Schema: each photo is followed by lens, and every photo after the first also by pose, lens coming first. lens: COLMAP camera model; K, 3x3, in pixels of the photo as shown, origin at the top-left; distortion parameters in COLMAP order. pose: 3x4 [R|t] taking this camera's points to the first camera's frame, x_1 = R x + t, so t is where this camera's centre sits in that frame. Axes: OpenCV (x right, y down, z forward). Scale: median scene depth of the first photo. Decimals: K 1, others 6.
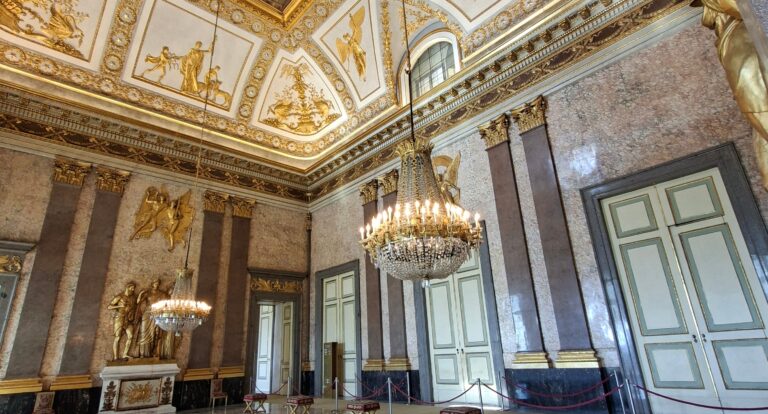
lens RADIAL K [[398.6, 0, 384.0], [0, 398.6, 207.0], [0, 0, 1]] dist [0.002714, 0.000658]
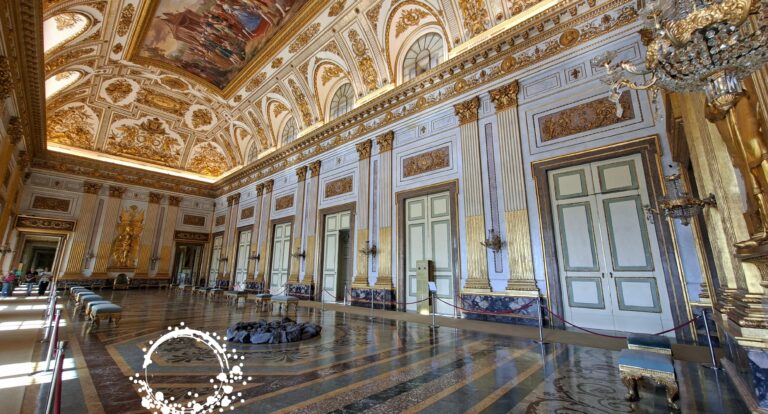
lens RADIAL K [[296.4, 0, 384.0], [0, 296.4, 207.0], [0, 0, 1]] dist [-0.037214, 0.019051]
pose [[0.993928, 0.077322, 0.078289, -0.073639], [-0.086806, 0.988218, 0.126055, 0.030922], [-0.067620, -0.132086, 0.988929, 0.072029]]
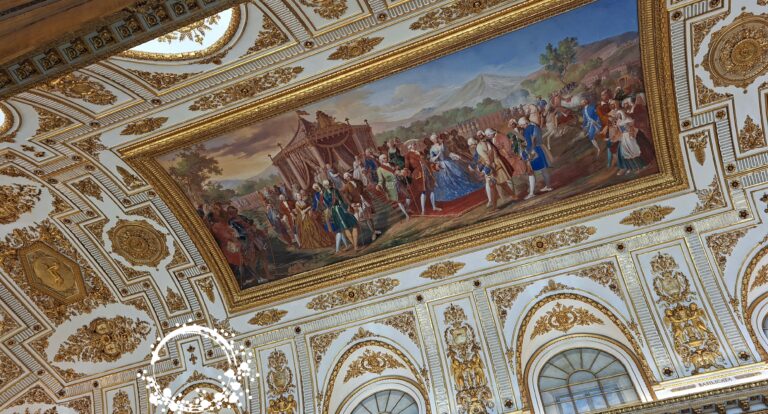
lens RADIAL K [[479.8, 0, 384.0], [0, 479.8, 207.0], [0, 0, 1]] dist [0.017940, 0.000215]
pose [[0.878147, 0.469219, 0.093225, -0.188283], [-0.253127, 0.621096, -0.741732, 0.079785], [-0.405936, 0.627752, 0.664186, 0.183098]]
